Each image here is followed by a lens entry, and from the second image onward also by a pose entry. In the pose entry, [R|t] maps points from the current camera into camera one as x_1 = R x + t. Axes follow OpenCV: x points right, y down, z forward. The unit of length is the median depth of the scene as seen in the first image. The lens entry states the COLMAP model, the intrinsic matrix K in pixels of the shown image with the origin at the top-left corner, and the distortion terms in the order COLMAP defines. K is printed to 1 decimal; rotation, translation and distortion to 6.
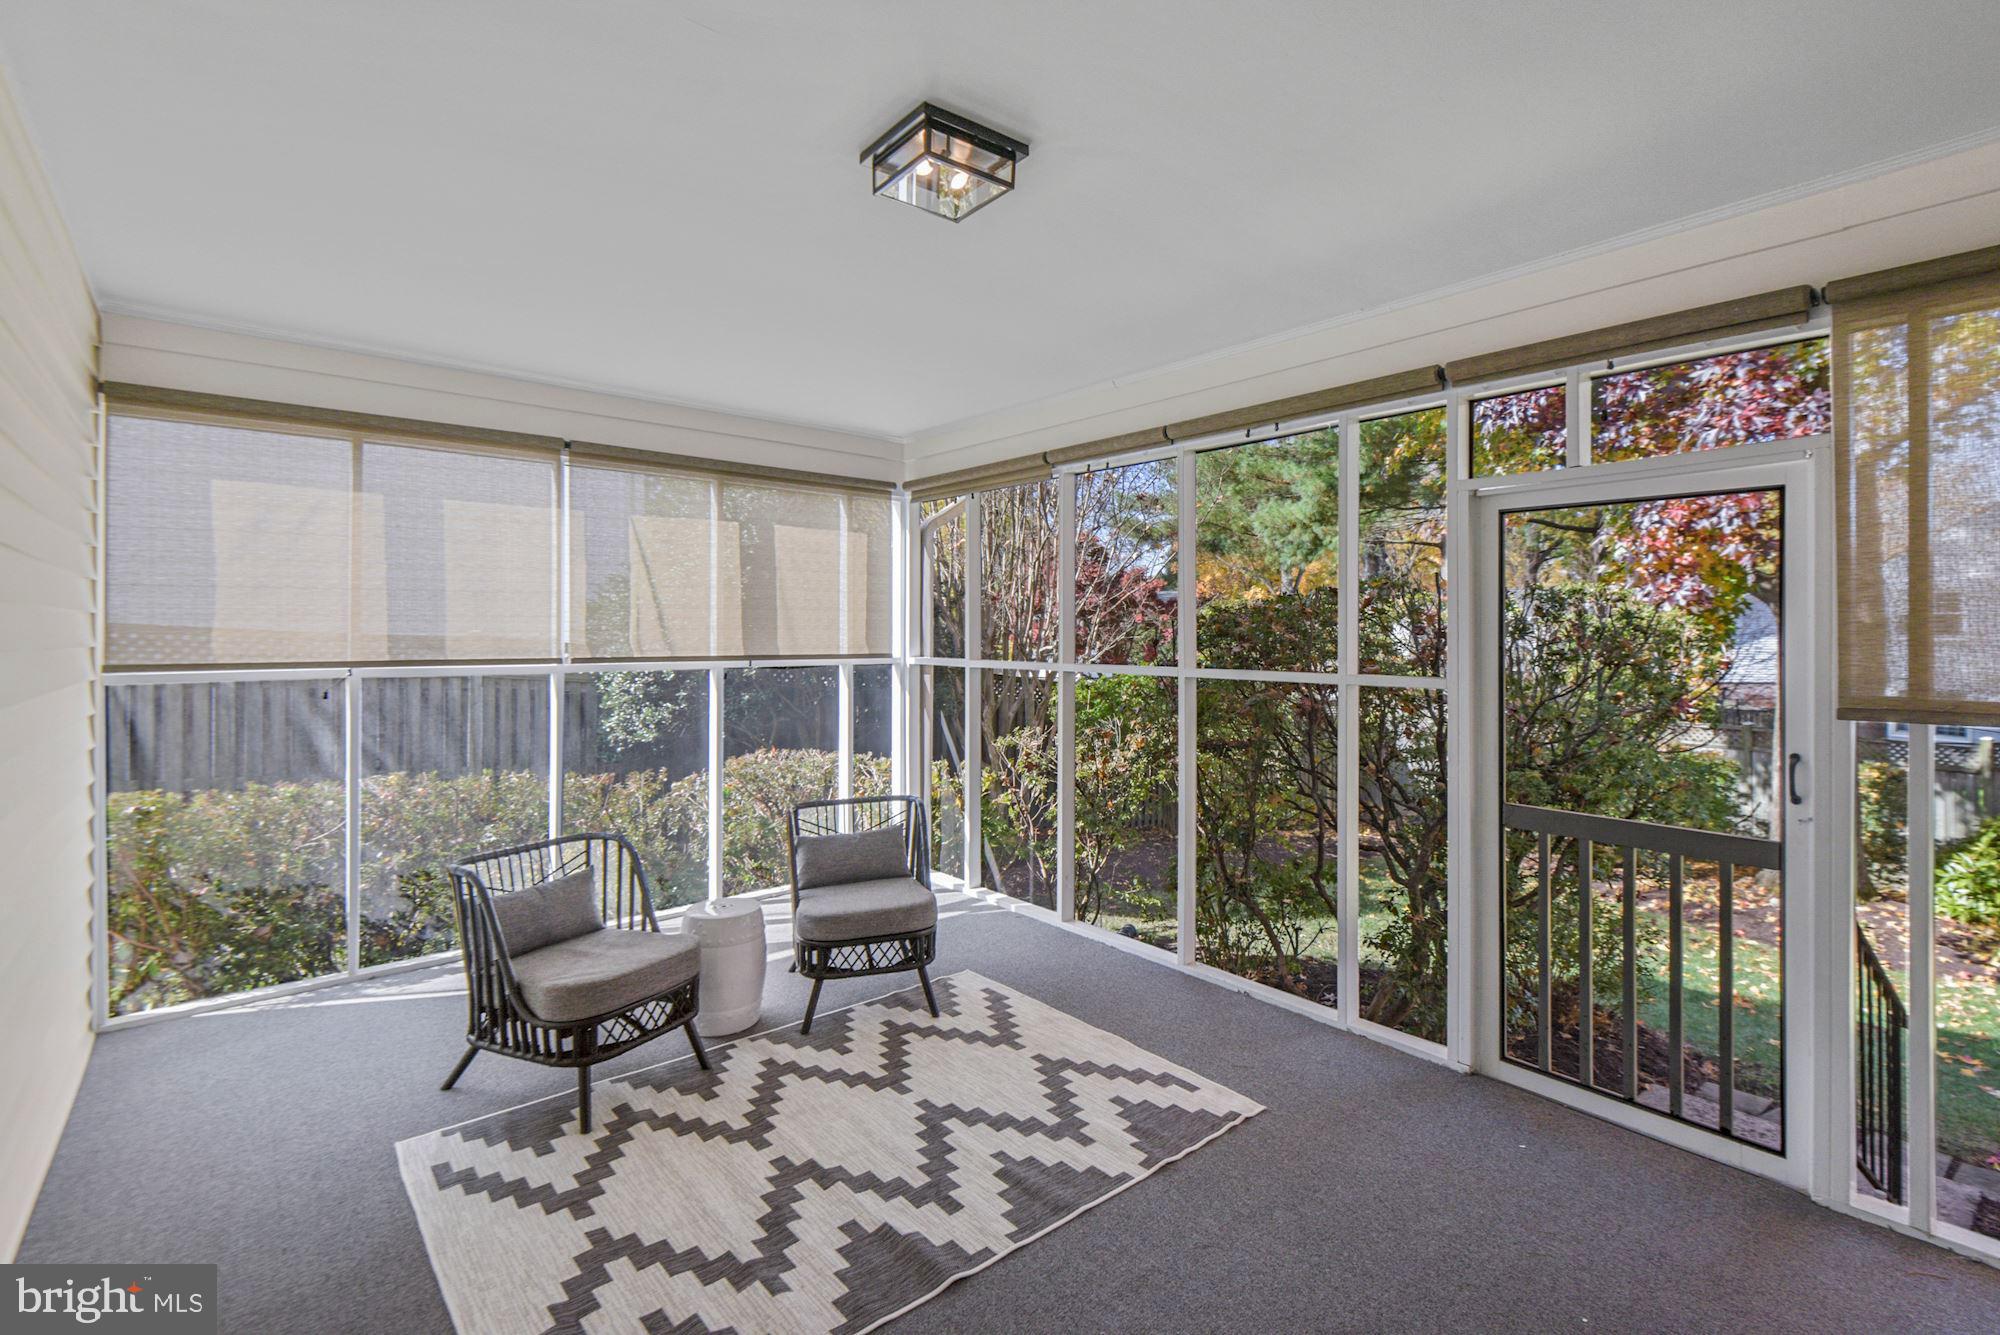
lens RADIAL K [[924.8, 0, 1017.0], [0, 924.8, 649.6], [0, 0, 1]] dist [0.043999, -0.028000]
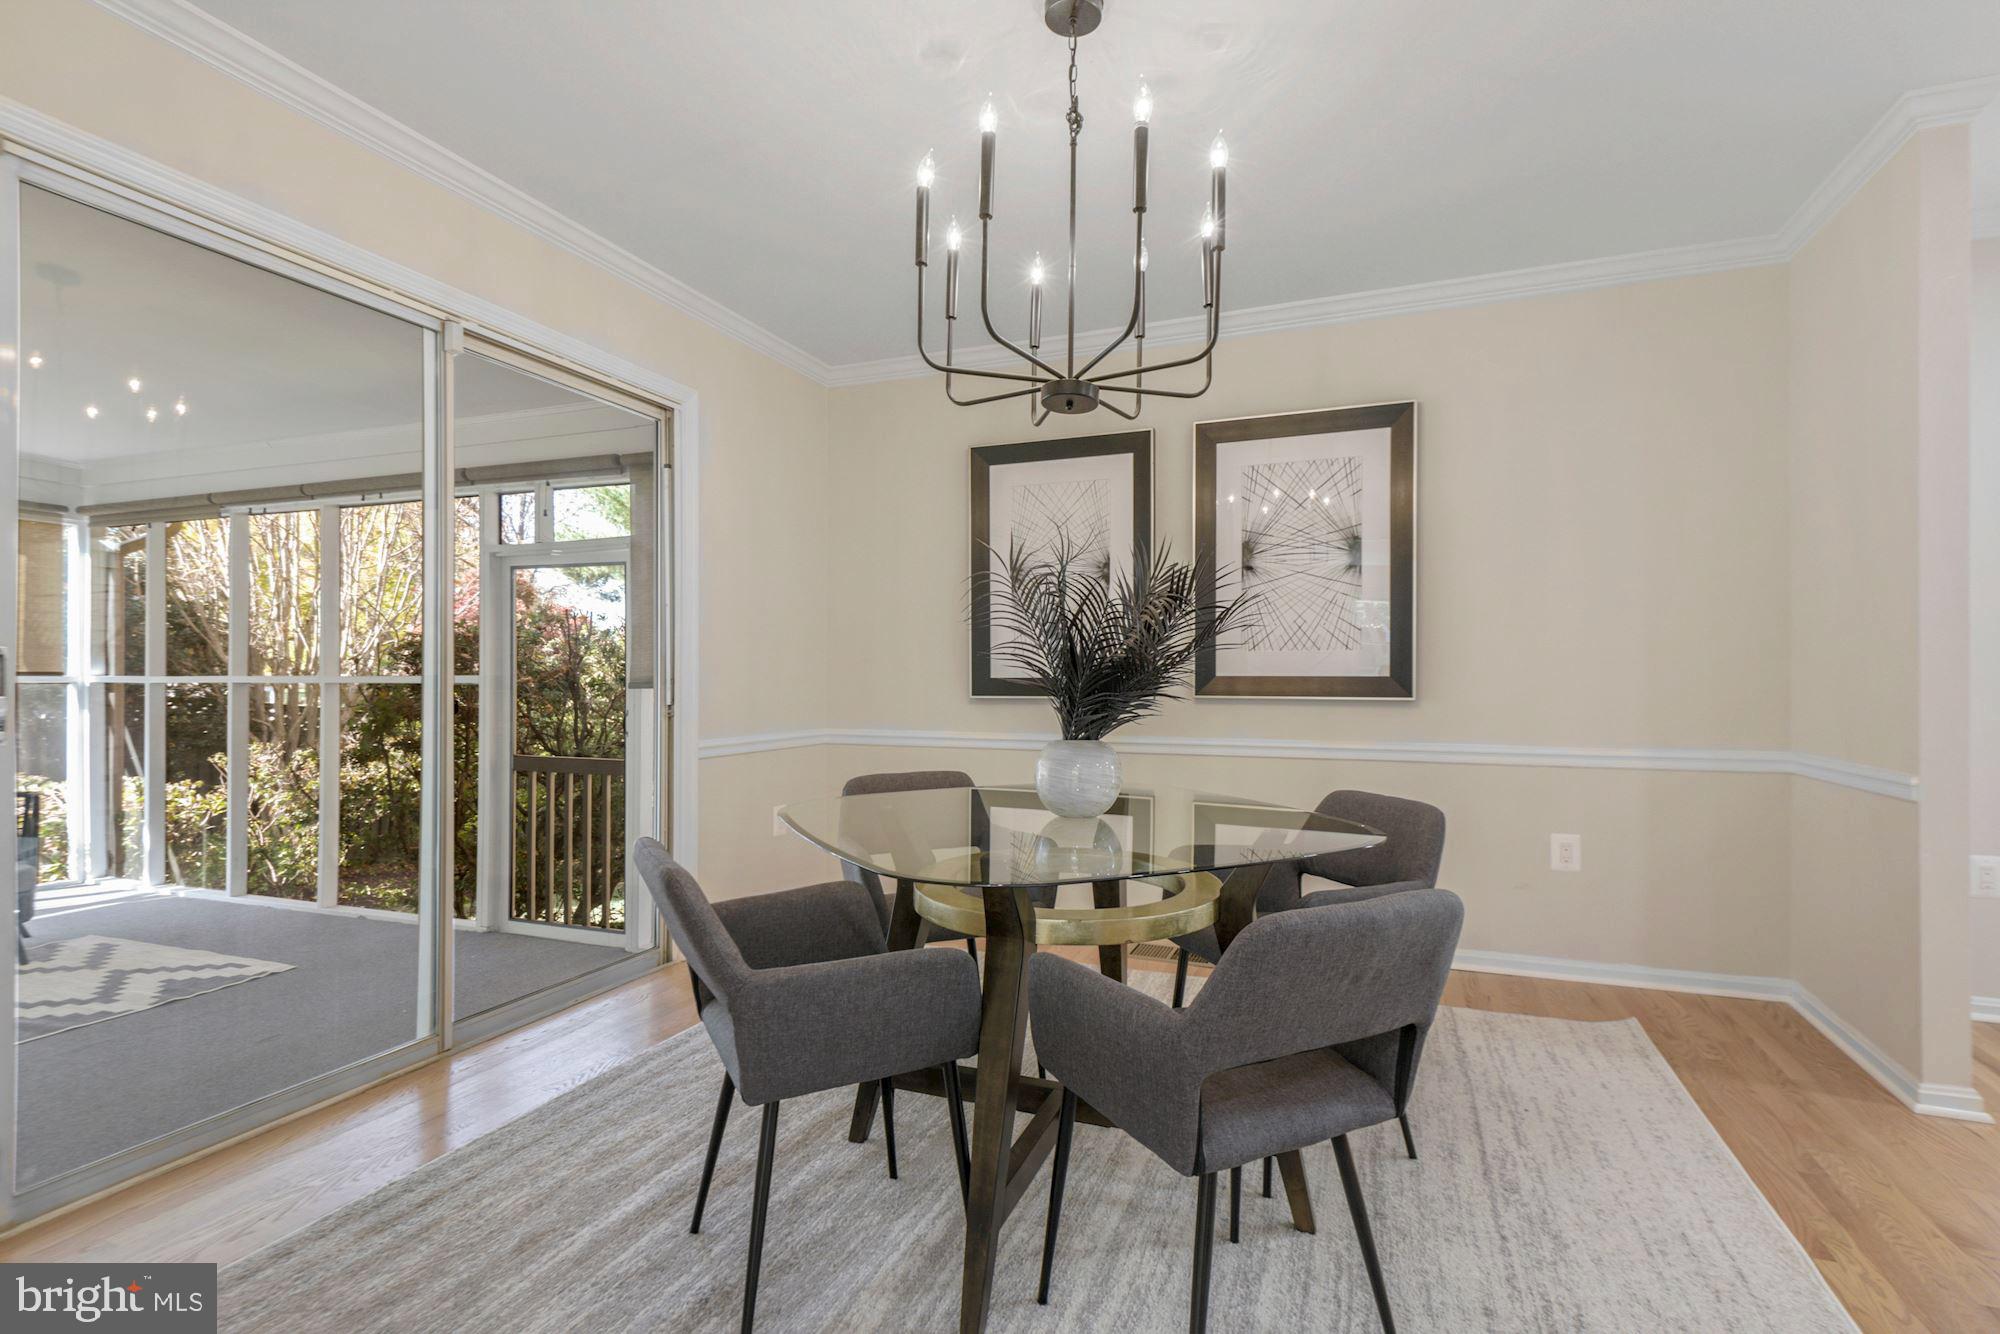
lens RADIAL K [[948.3, 0, 992.6], [0, 948.3, 674.8], [0, 0, 1]] dist [0.000919, 0.000651]
pose [[0.873280, -0.003476, 0.487206, 0.459570], [0.011266, 0.999851, -0.013061, 0.060078], [-0.487088, 0.016895, 0.873189, -0.766969]]
